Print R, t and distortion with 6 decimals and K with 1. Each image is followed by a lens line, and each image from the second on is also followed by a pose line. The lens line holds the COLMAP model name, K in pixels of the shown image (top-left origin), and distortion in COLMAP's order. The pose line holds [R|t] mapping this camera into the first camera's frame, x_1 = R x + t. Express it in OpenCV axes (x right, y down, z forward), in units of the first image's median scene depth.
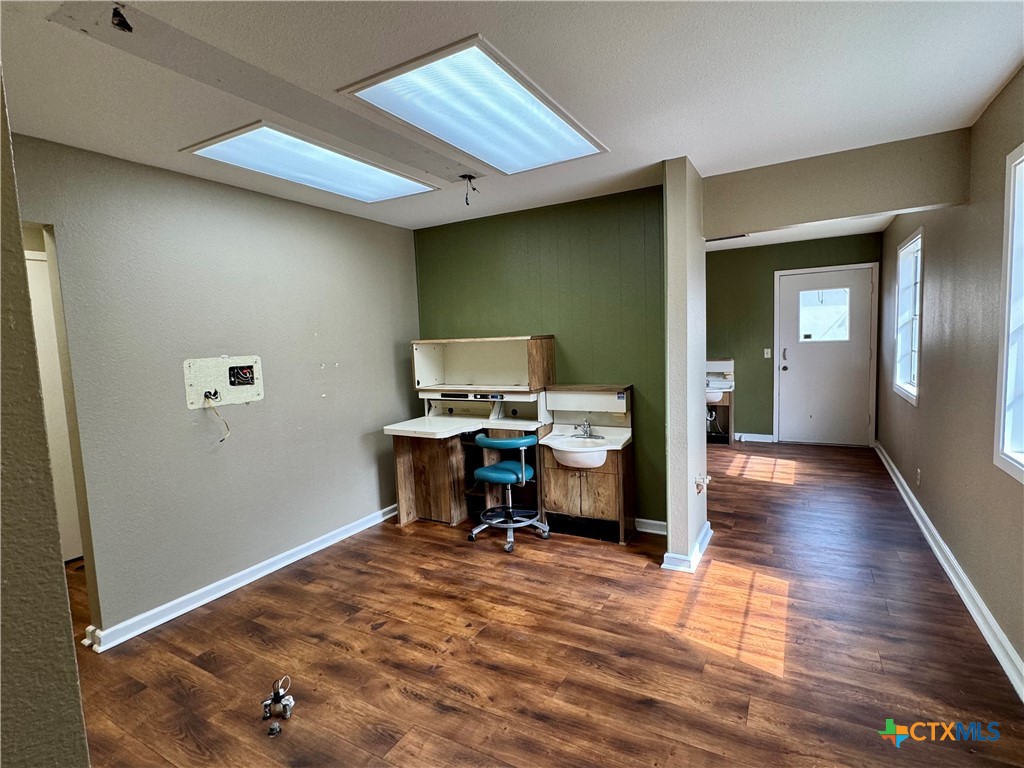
lens RADIAL K [[514.1, 0, 494.8], [0, 514.1, 386.8], [0, 0, 1]] dist [0.001010, -0.000428]
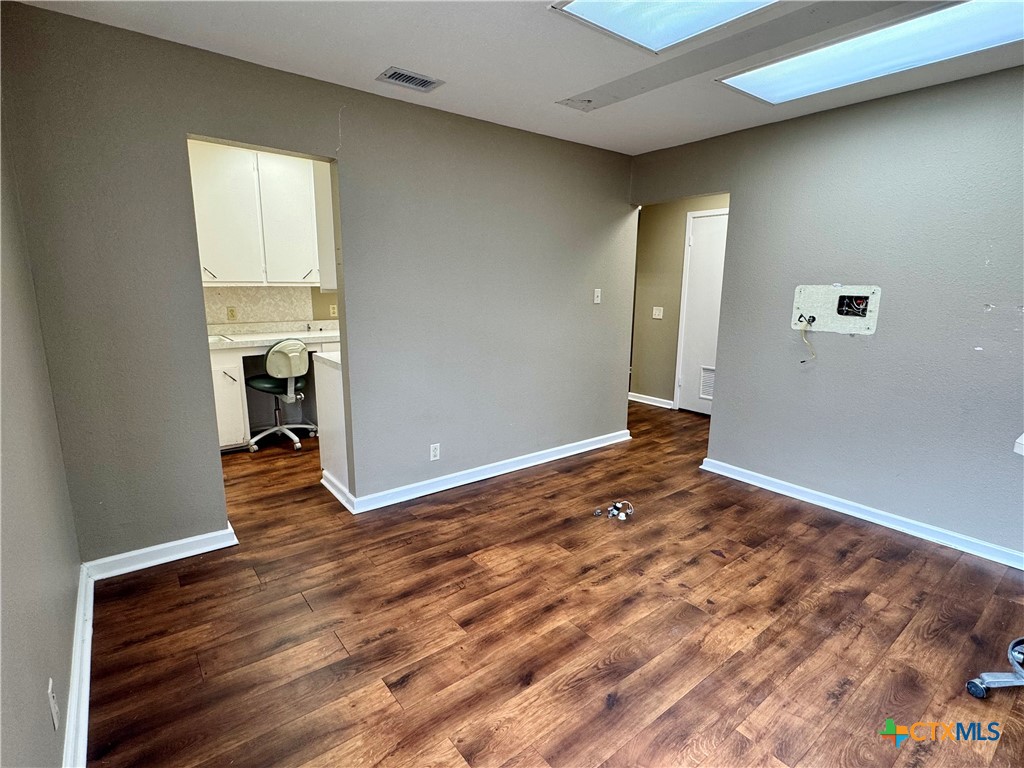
lens RADIAL K [[512.0, 0, 536.5], [0, 512.0, 405.0], [0, 0, 1]] dist [-0.001001, -0.025923]
pose [[-0.346322, 0.248609, -0.904574, 0.722865], [-0.083614, 0.952228, 0.293718, -0.086882], [0.934382, 0.177356, -0.308990, 0.882432]]
